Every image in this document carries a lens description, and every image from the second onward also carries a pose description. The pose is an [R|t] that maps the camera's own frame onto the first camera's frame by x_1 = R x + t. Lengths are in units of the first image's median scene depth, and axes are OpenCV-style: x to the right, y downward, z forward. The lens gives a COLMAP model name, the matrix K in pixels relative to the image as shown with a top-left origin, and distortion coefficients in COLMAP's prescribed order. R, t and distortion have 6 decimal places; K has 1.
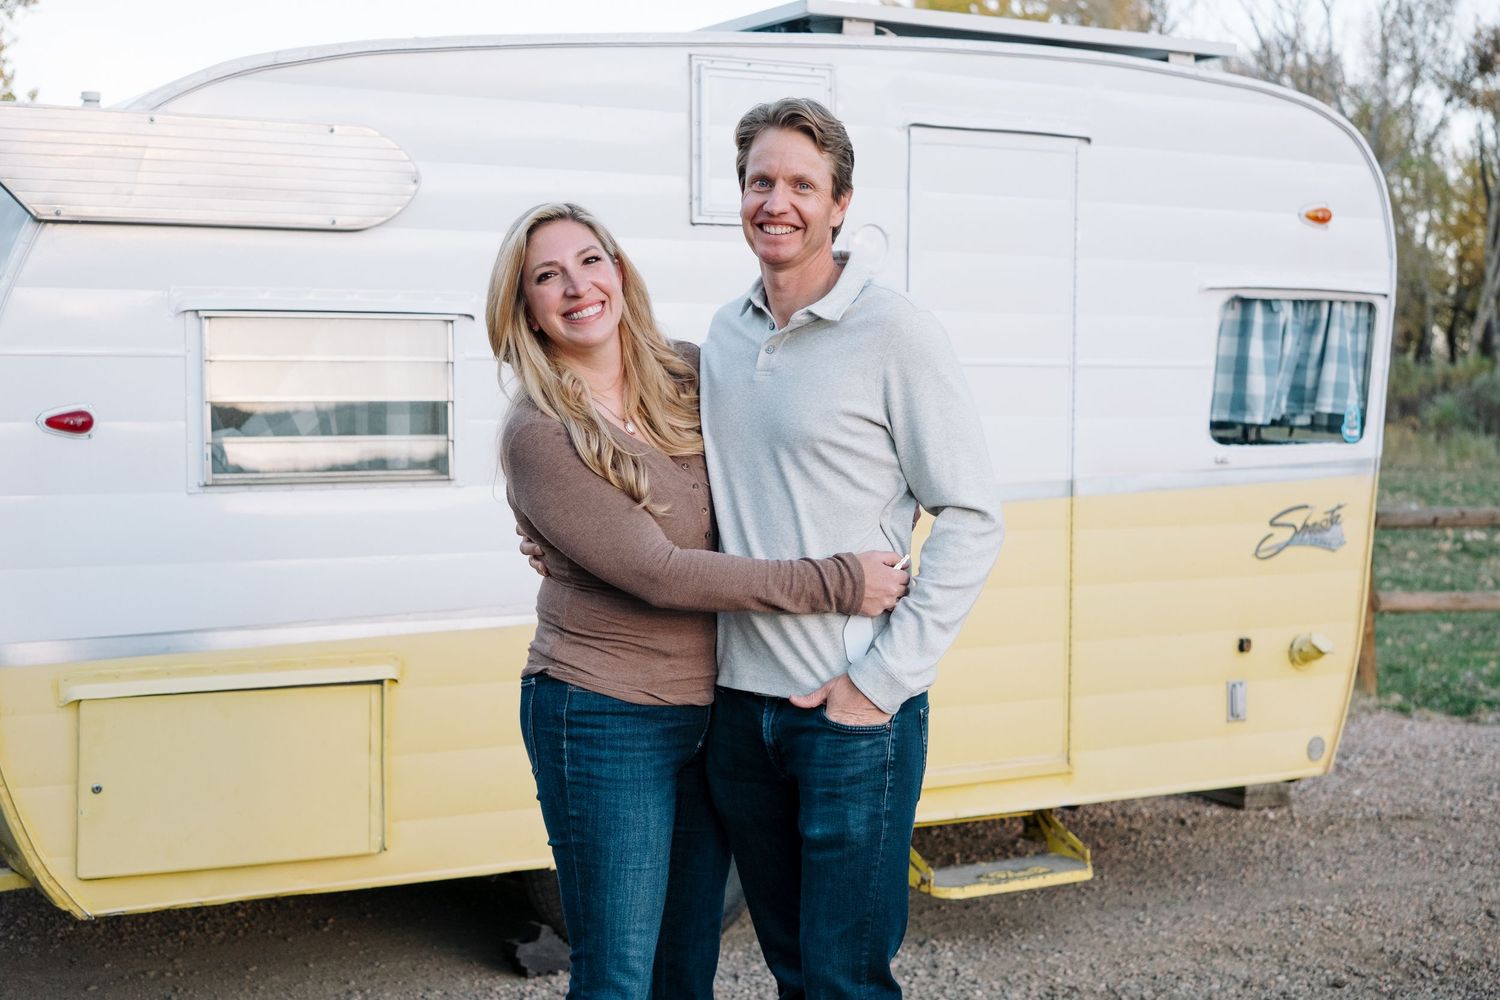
lens RADIAL K [[2152.2, 0, 750.0], [0, 2152.2, 500.0], [0, 0, 1]] dist [-0.003261, -0.013066]
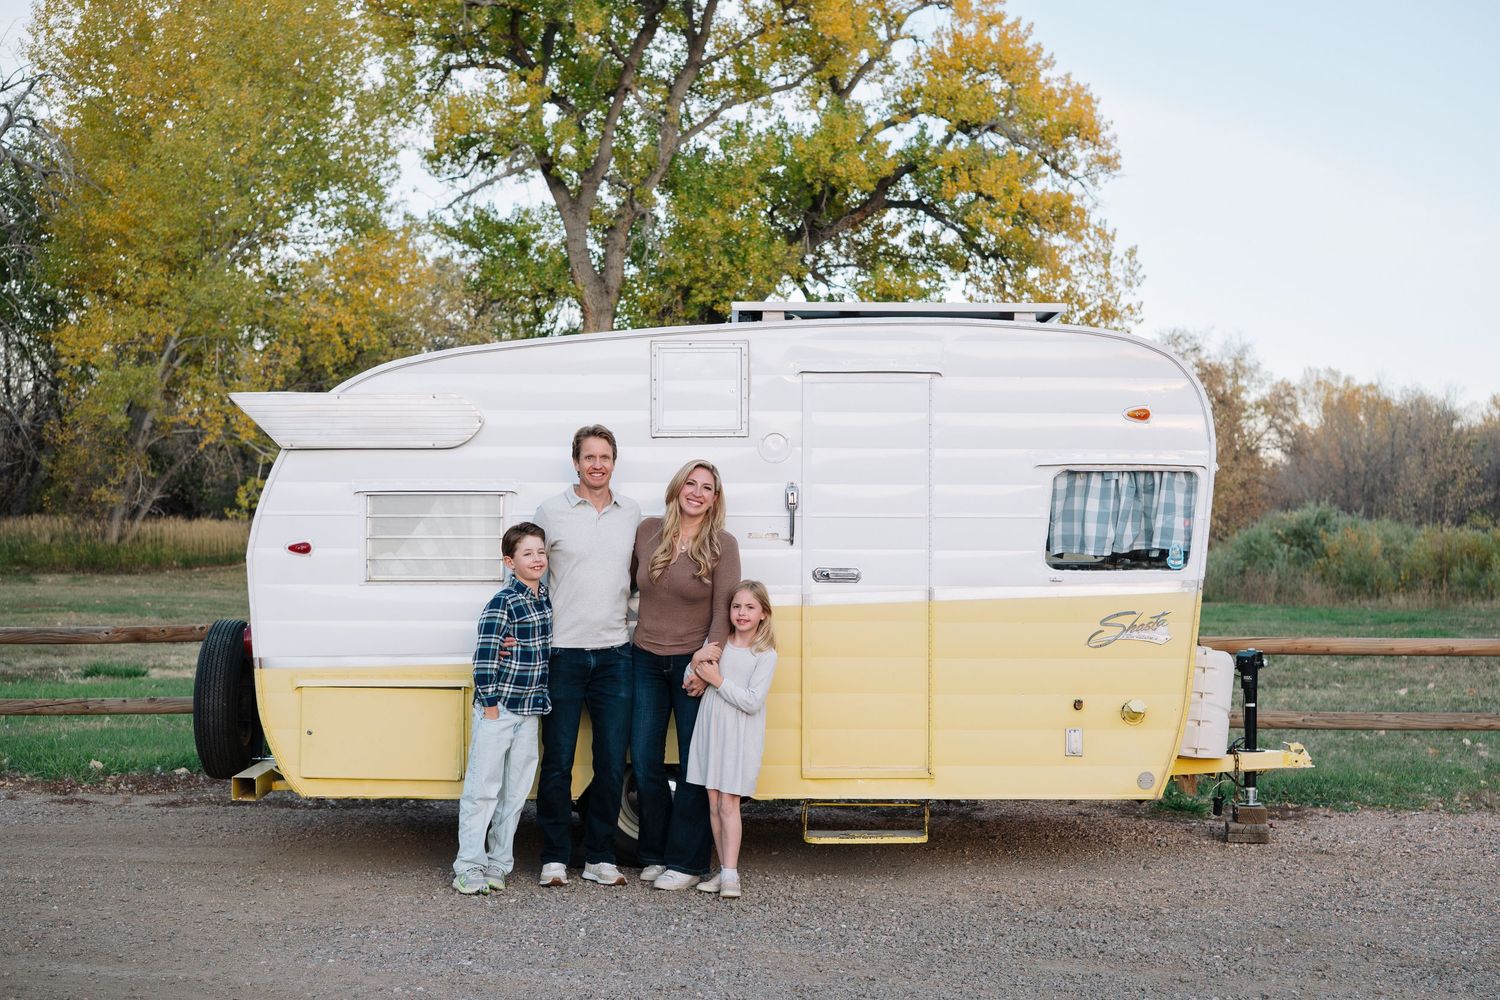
lens RADIAL K [[2152.2, 0, 750.0], [0, 2152.2, 500.0], [0, 0, 1]] dist [-0.003261, -0.013066]
pose [[0.879437, -0.006330, -0.475973, 0.731355], [-0.025192, 0.997891, -0.059819, 0.020947], [0.475348, 0.064598, 0.877423, -0.412623]]
